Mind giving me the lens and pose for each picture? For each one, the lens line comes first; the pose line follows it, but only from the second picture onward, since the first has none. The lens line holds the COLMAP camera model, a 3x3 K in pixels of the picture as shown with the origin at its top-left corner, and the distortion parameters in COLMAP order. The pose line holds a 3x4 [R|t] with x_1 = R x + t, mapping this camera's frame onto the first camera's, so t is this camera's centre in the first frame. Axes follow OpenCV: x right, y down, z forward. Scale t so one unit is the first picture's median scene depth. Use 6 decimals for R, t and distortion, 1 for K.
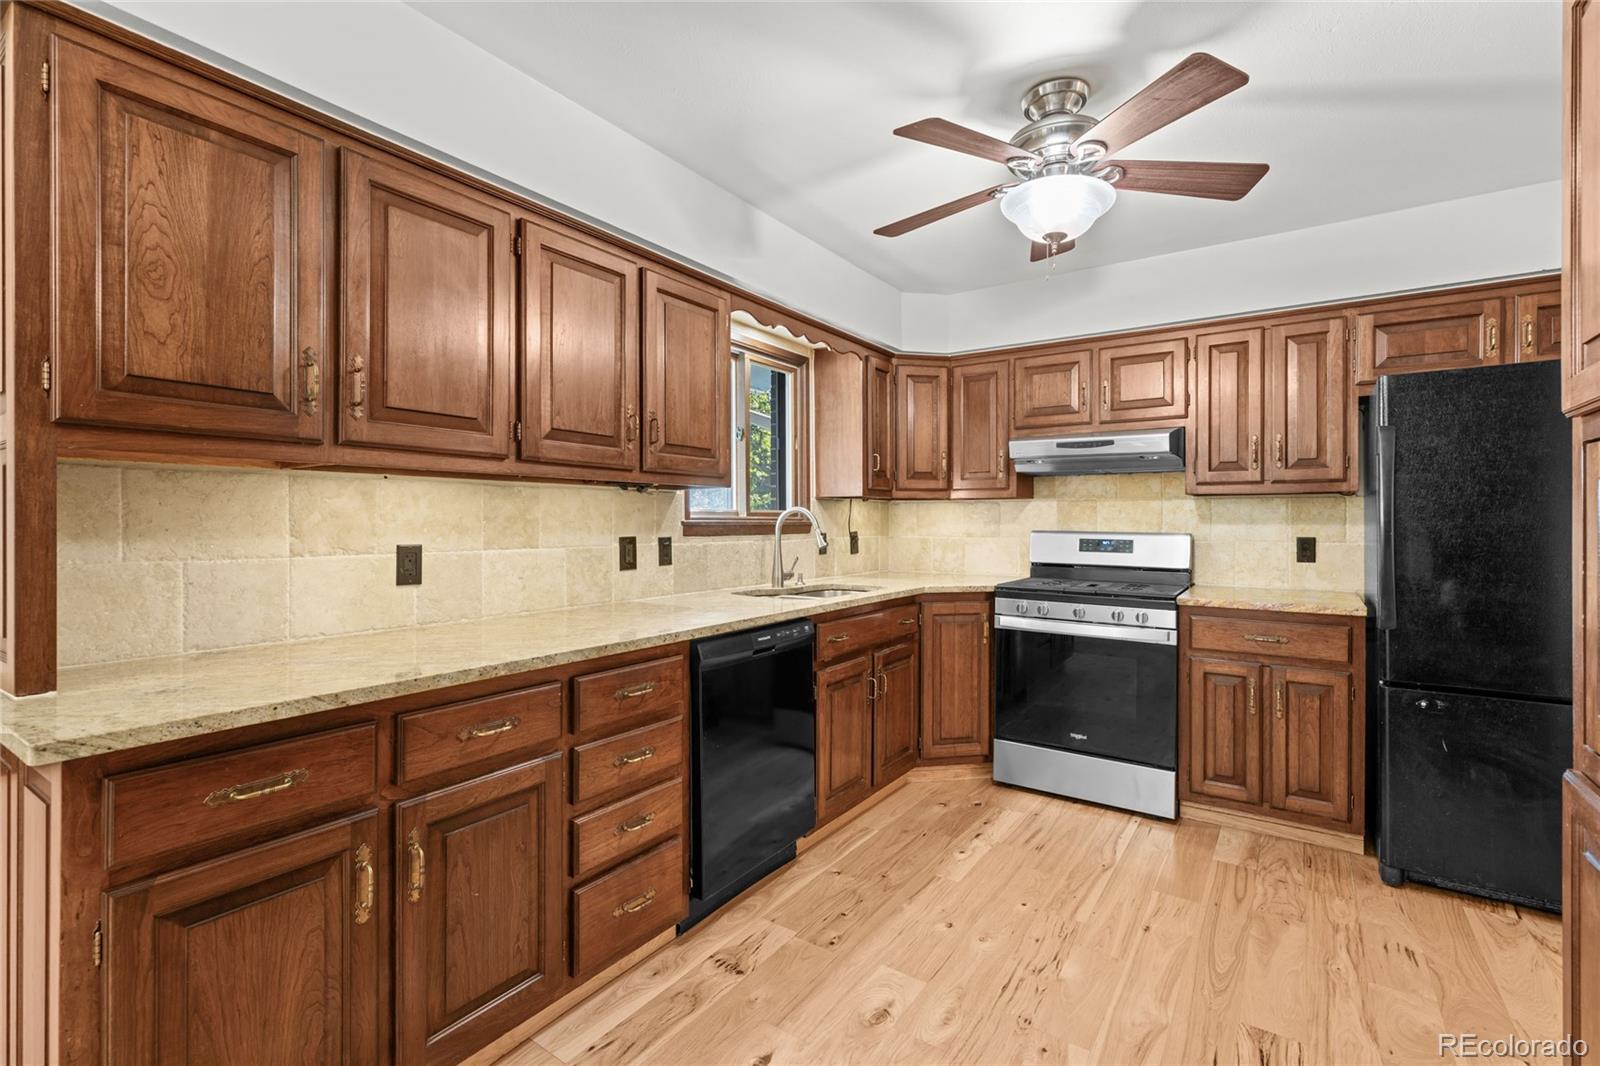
lens RADIAL K [[722.9, 0, 801.5], [0, 722.9, 522.8], [0, 0, 1]] dist [0.004666, 0.000593]
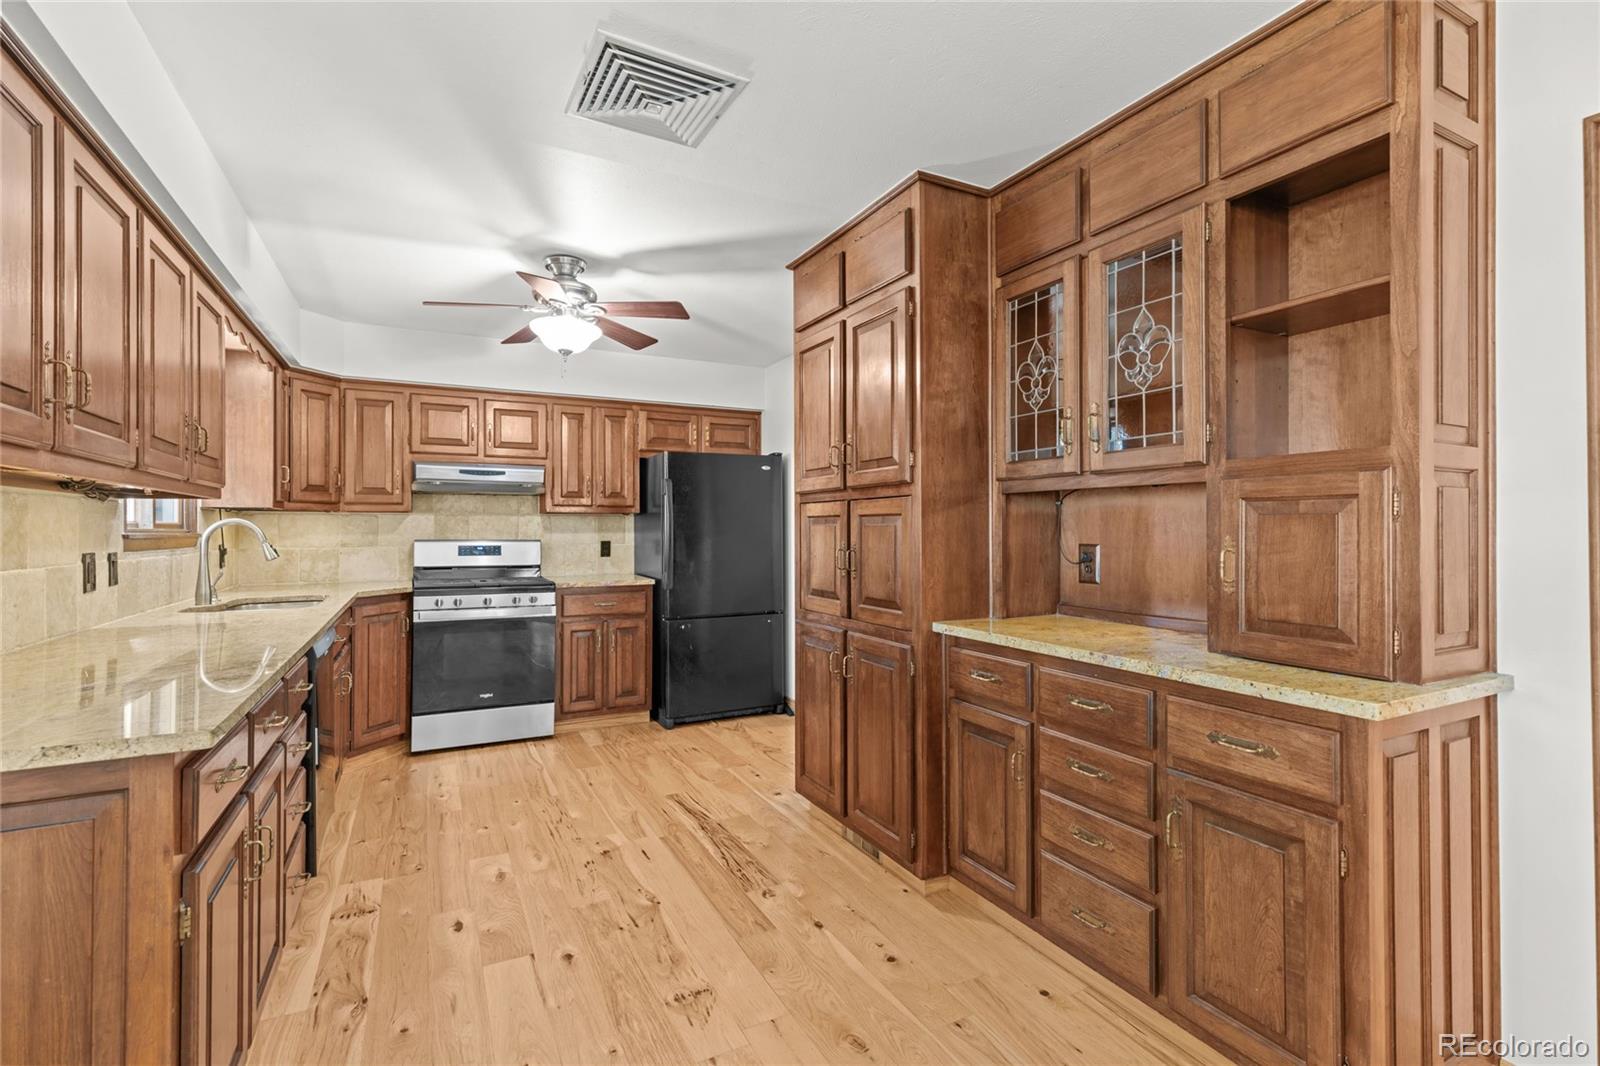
lens RADIAL K [[722.9, 0, 798.1], [0, 722.9, 529.1], [0, 0, 1]] dist [0.004666, 0.000593]
pose [[0.469691, -0.002567, 0.882827, -0.544939], [0.006153, 0.999981, -0.000366, -0.002873], [-0.882809, 0.005604, 0.469698, -0.125112]]
